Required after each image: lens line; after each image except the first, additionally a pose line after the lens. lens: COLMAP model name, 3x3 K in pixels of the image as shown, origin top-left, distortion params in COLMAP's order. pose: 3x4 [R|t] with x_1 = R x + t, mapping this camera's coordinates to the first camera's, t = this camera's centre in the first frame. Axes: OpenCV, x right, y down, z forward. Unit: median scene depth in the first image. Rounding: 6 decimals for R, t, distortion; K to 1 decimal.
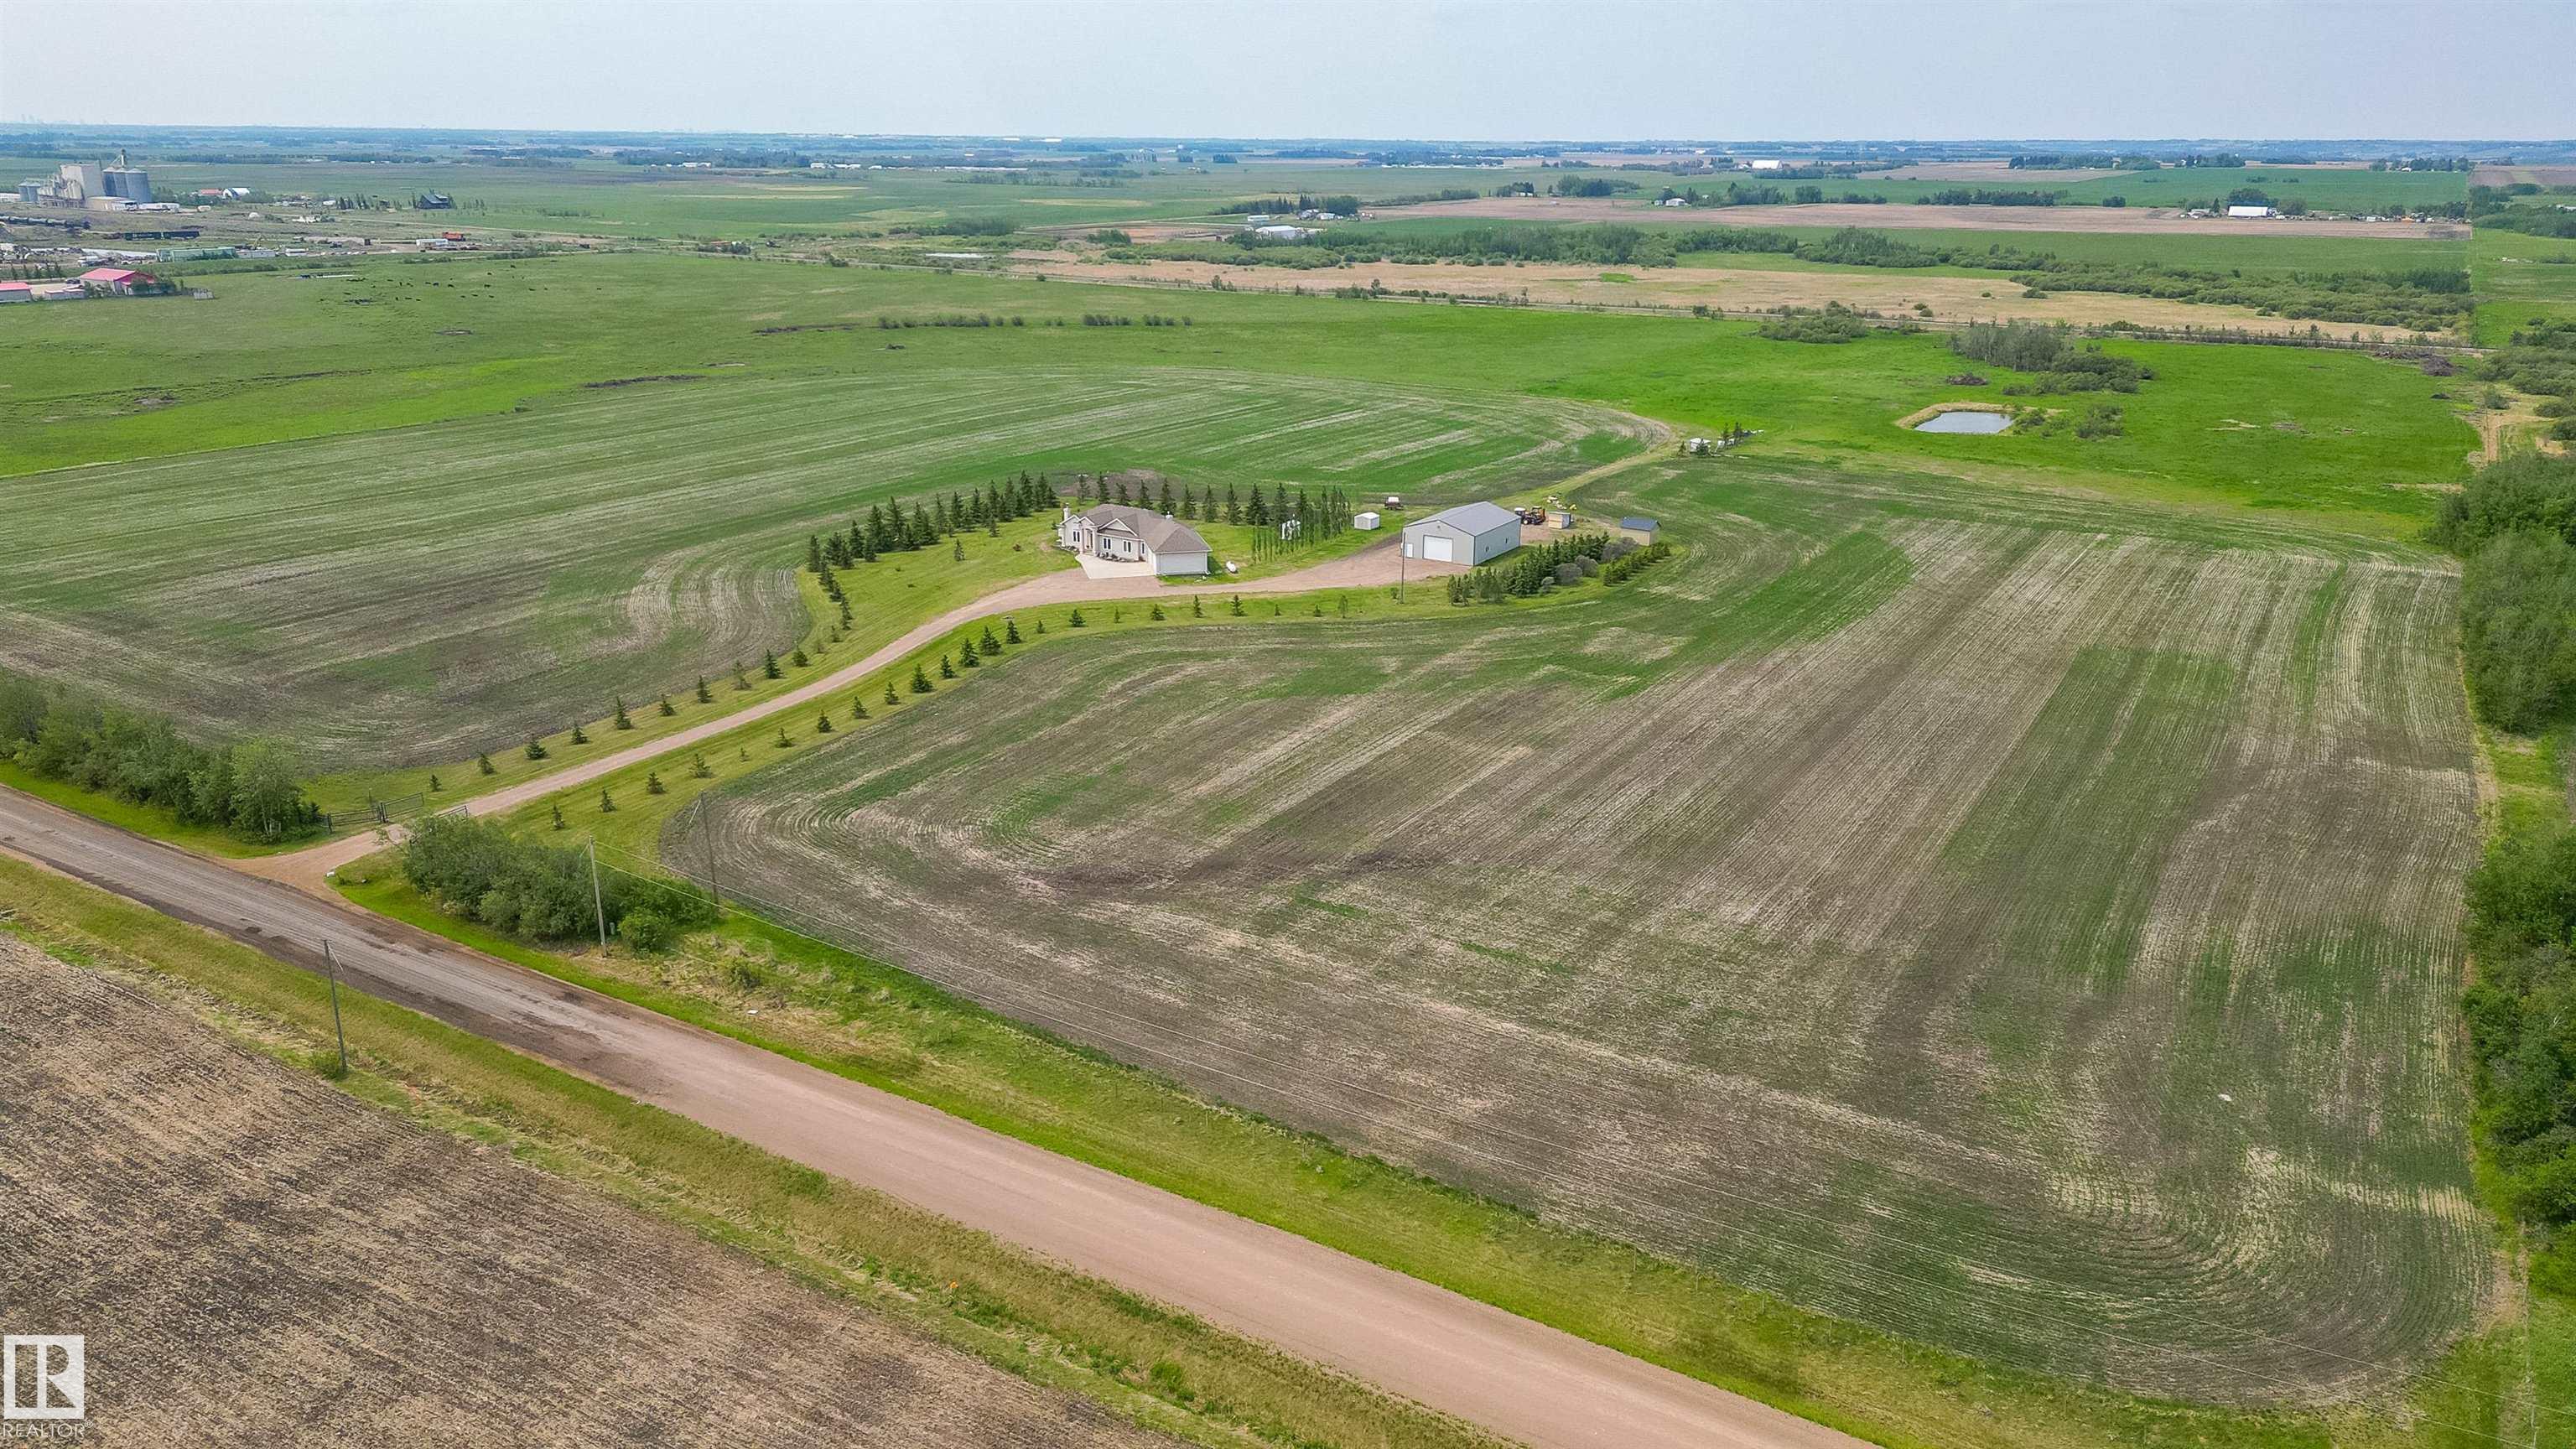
lens RADIAL K [[1796.5, 0, 1291.0], [0, 1796.5, 717.9], [0, 0, 1]] dist [0.095351, -0.106238]
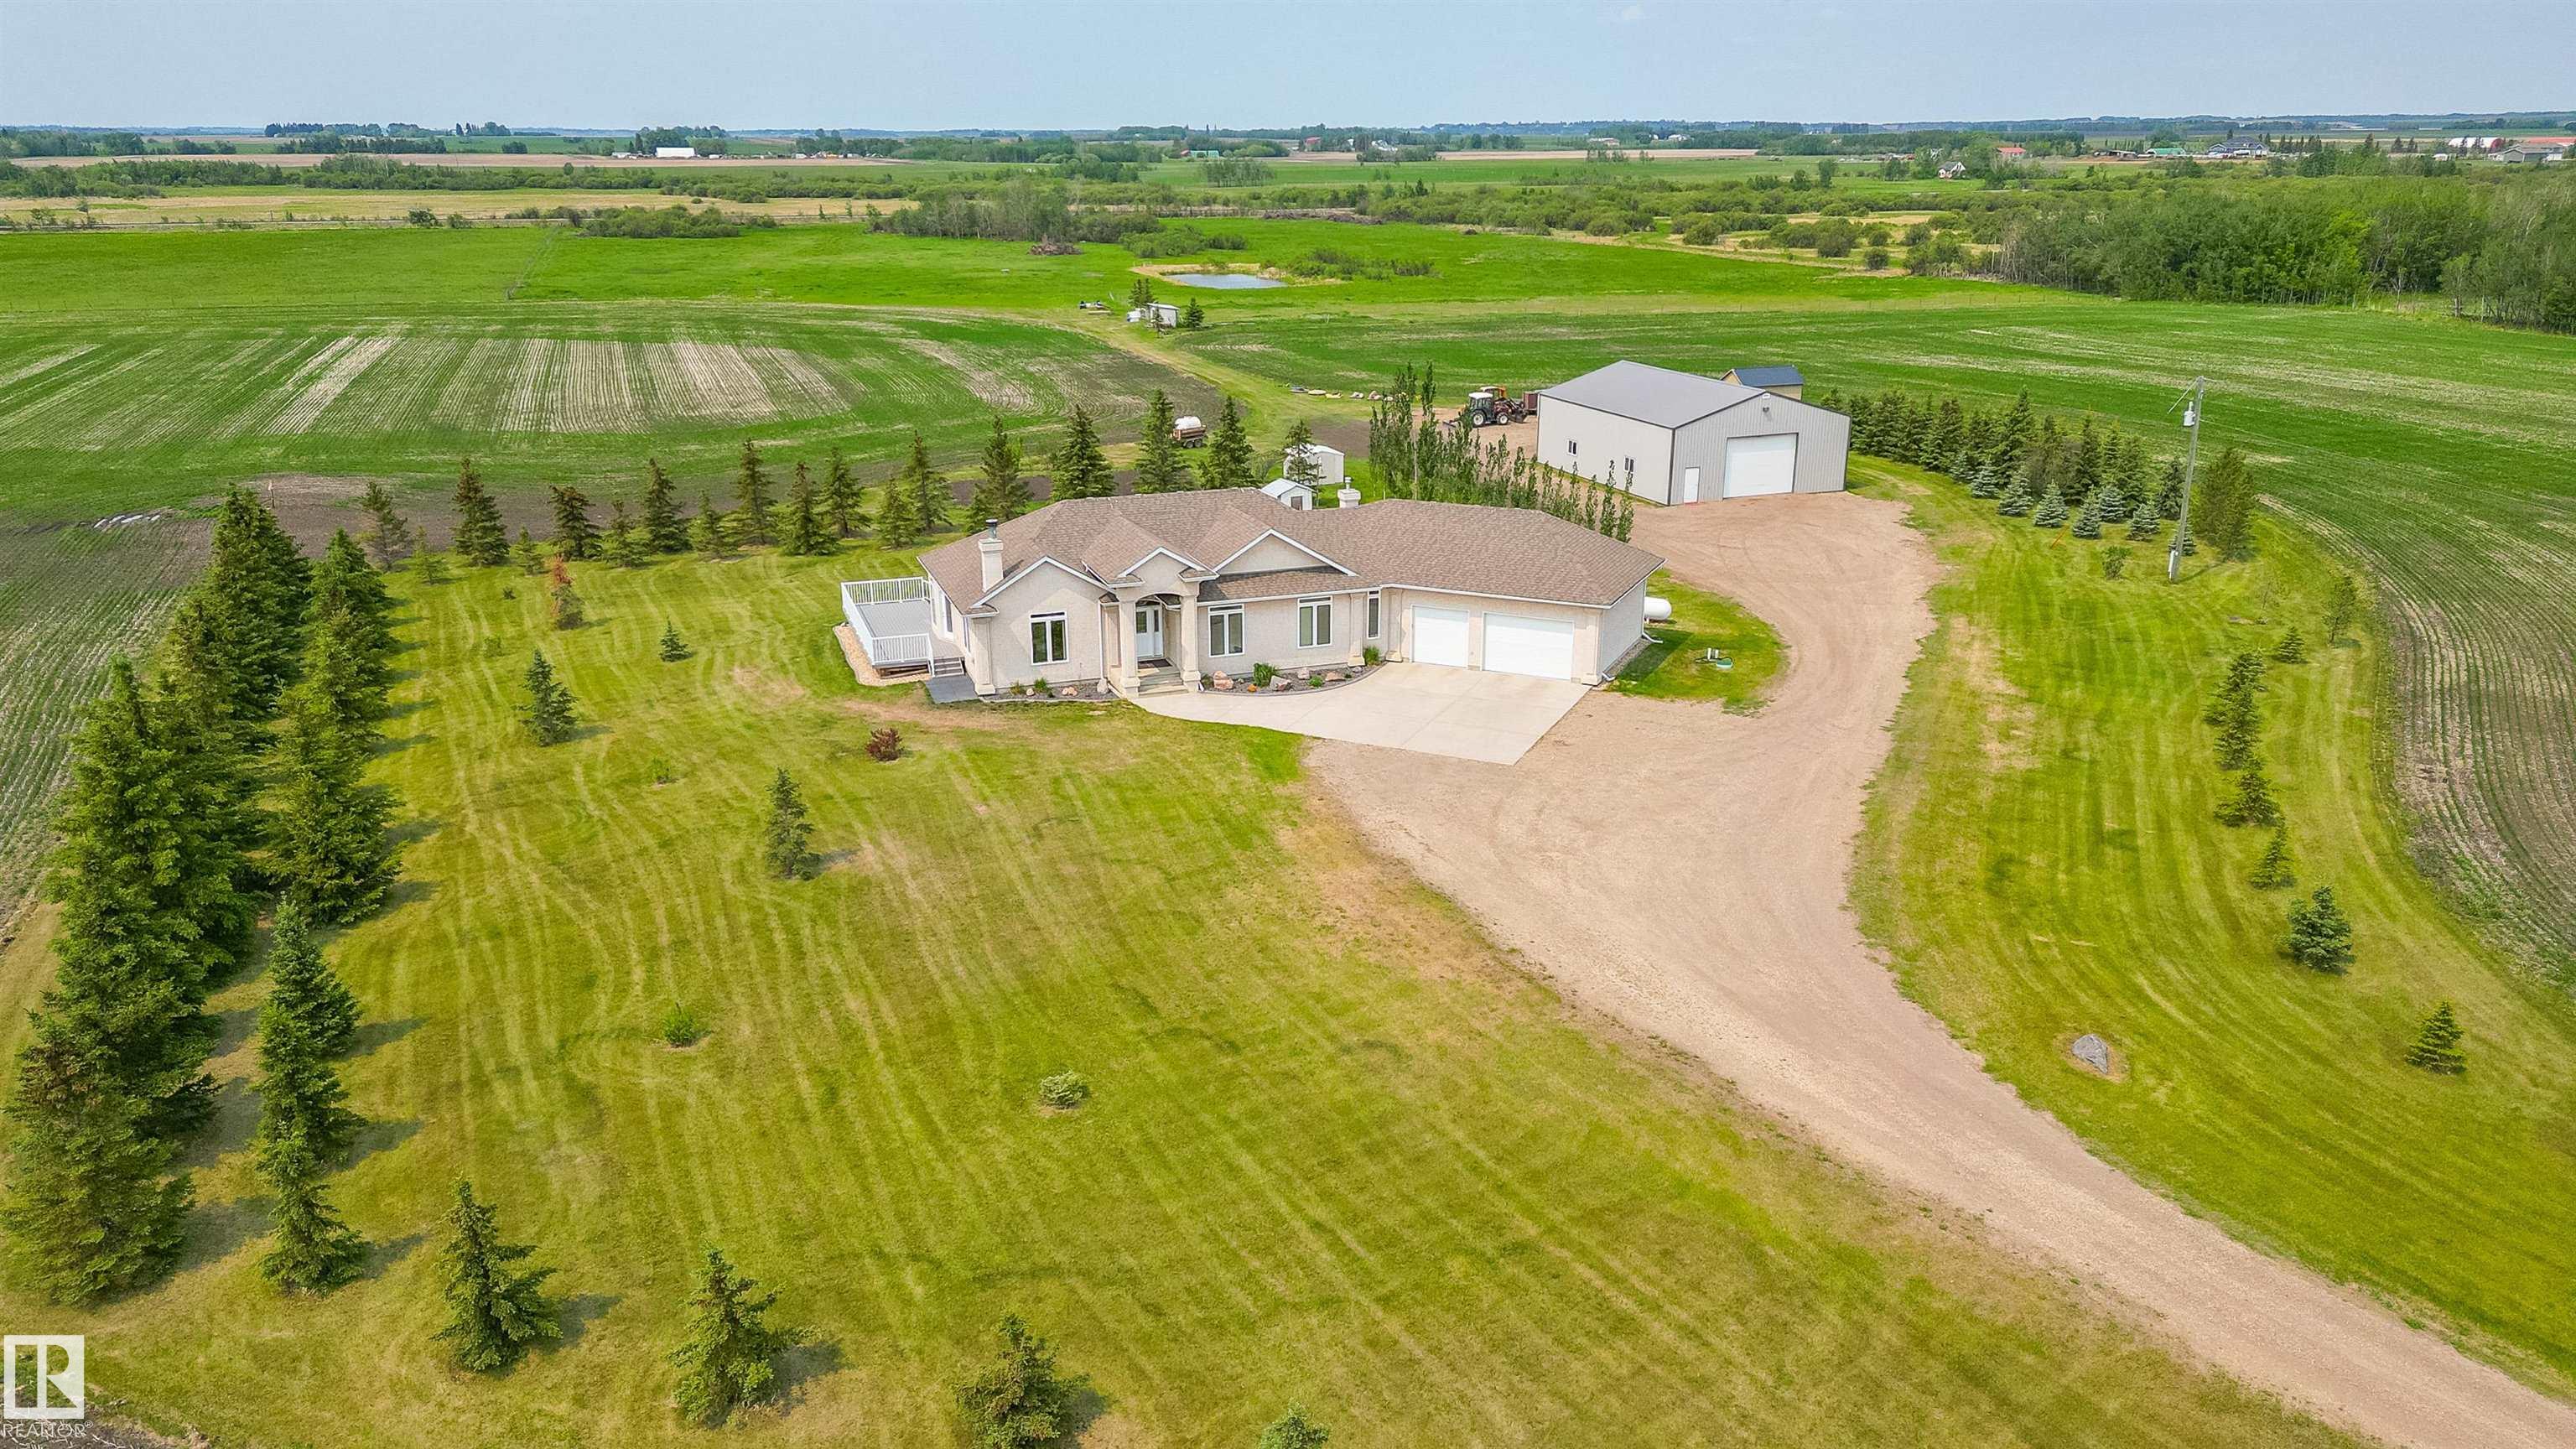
lens RADIAL K [[1796.5, 0, 1291.0], [0, 1796.5, 717.9], [0, 0, 1]] dist [0.095351, -0.106238]
pose [[0.623738, -0.249941, 0.740595, -0.280106], [0.247802, 0.961852, 0.115911, -0.108002], [-0.741313, 0.111222, 0.661879, 0.785315]]
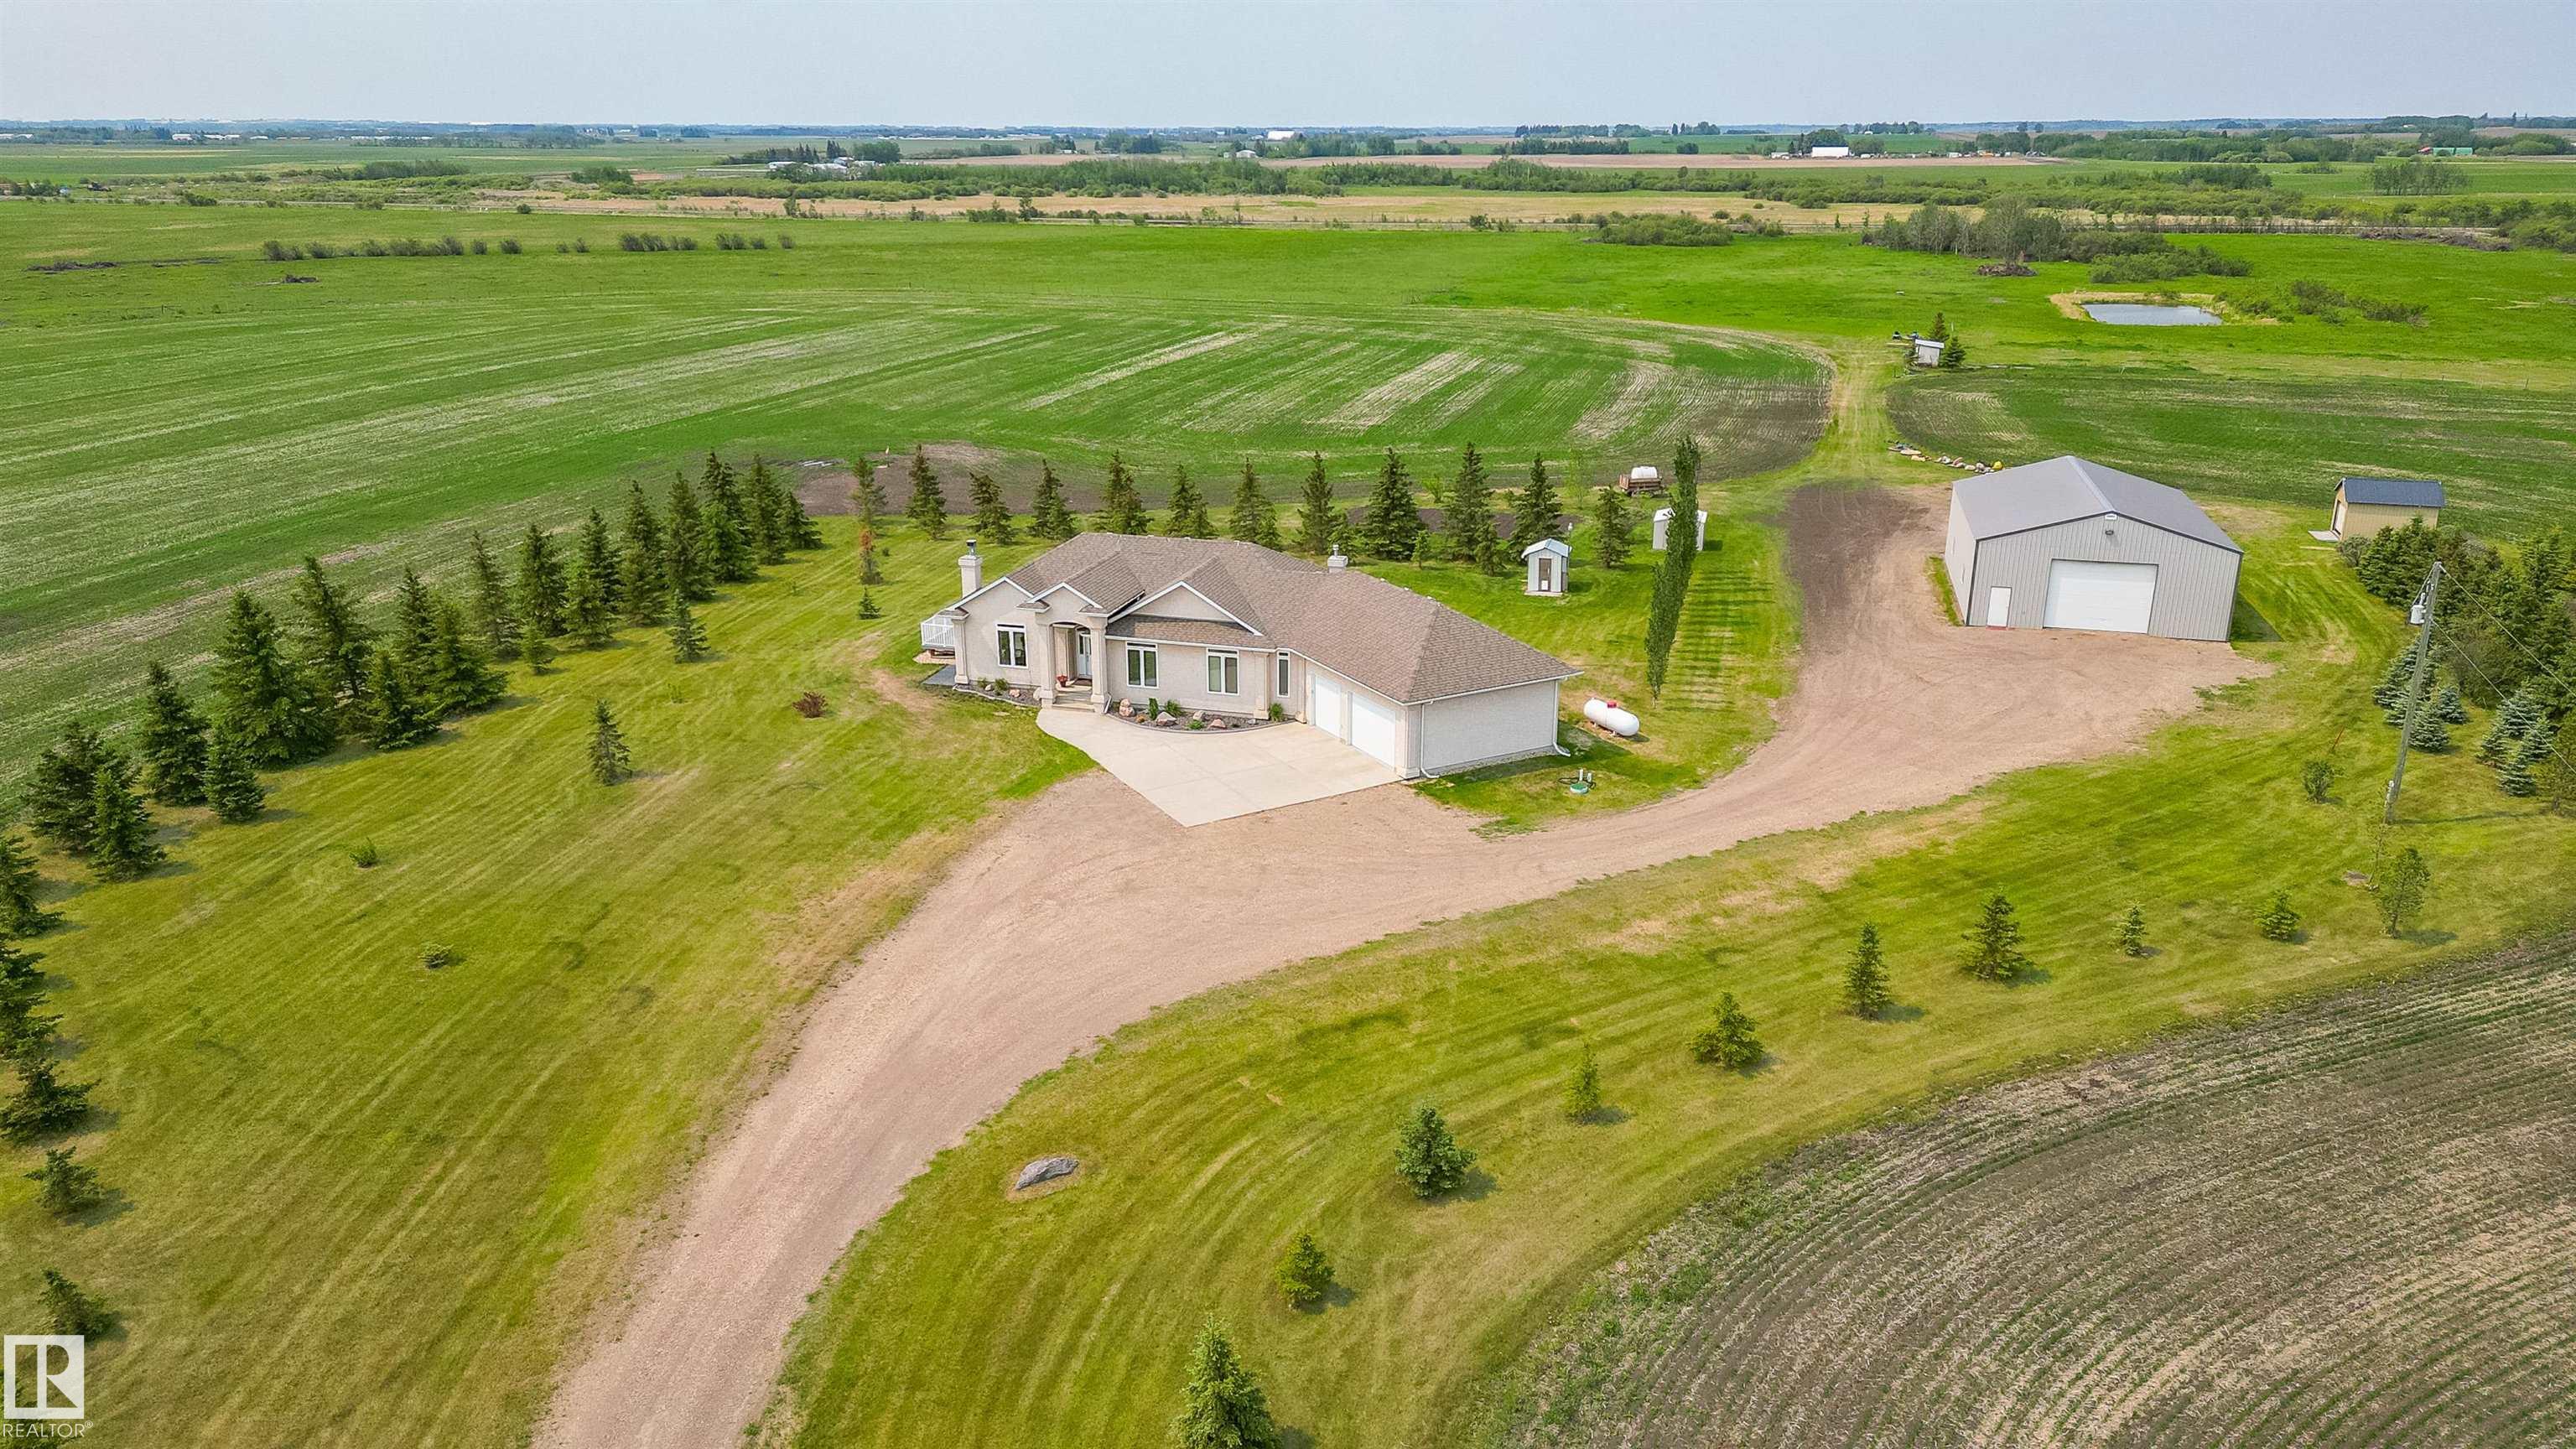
lens RADIAL K [[1796.5, 0, 1291.0], [0, 1796.5, 717.9], [0, 0, 1]] dist [0.095351, -0.106238]
pose [[0.961917, -0.092040, 0.257381, -0.148458], [0.091061, 0.995721, 0.015747, -0.087094], [-0.257729, 0.008290, 0.966182, 0.679816]]
